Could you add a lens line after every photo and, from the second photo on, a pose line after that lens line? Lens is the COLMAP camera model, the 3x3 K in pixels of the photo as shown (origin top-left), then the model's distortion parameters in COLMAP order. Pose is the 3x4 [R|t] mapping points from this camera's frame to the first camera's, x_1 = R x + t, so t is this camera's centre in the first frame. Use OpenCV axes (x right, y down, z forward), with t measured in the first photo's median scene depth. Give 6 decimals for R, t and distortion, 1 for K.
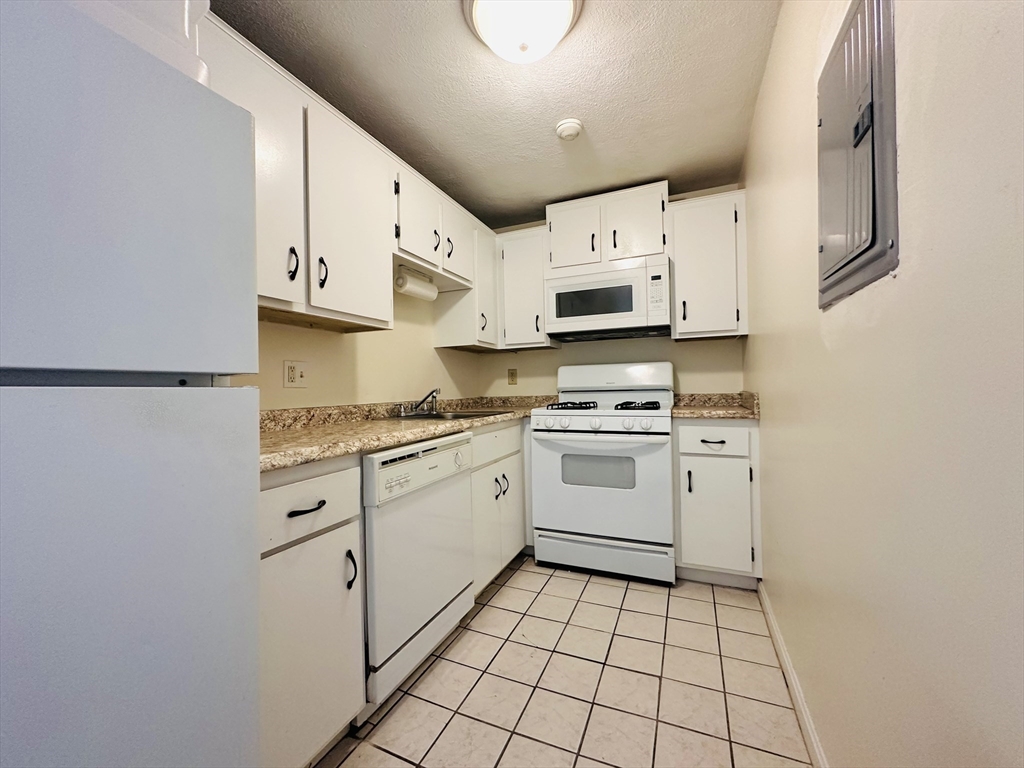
lens RADIAL K [[416.3, 0, 505.2], [0, 416.3, 386.4], [0, 0, 1]] dist [-0.007120, 0.001117]
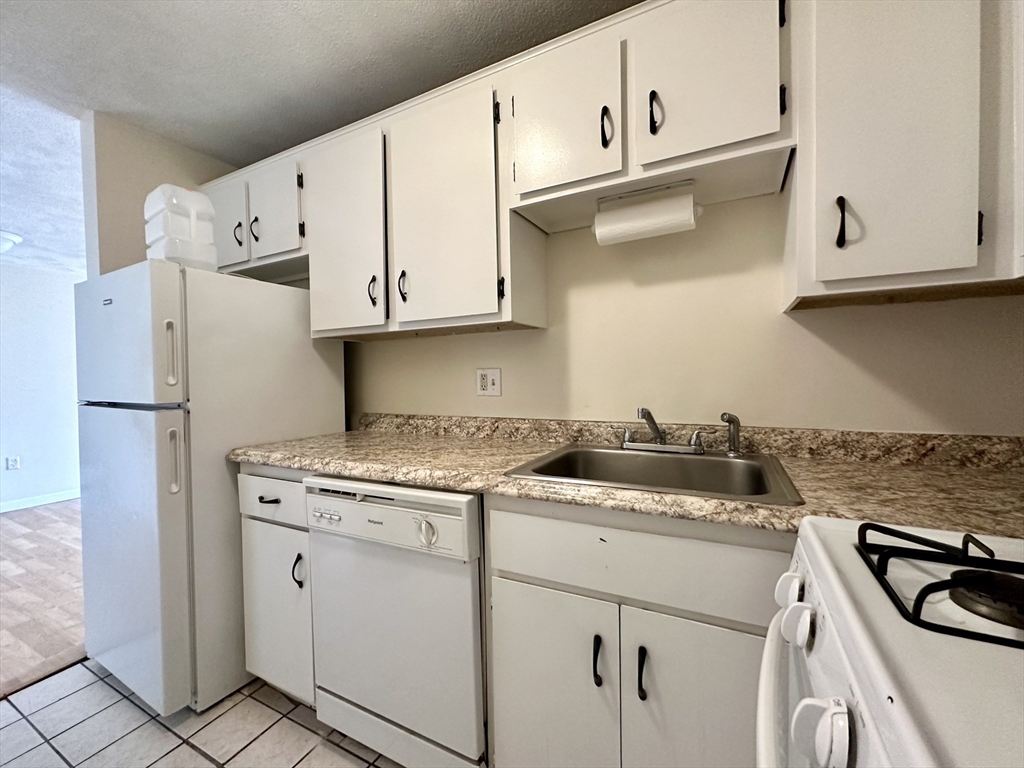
lens RADIAL K [[416.3, 0, 508.2], [0, 416.3, 384.1], [0, 0, 1]] dist [-0.007120, 0.001117]
pose [[-0.061688, 0.044680, -0.997095, 0.462278], [0.024908, 0.998755, 0.043213, -0.065620], [0.997785, -0.022170, -0.062724, 1.107306]]
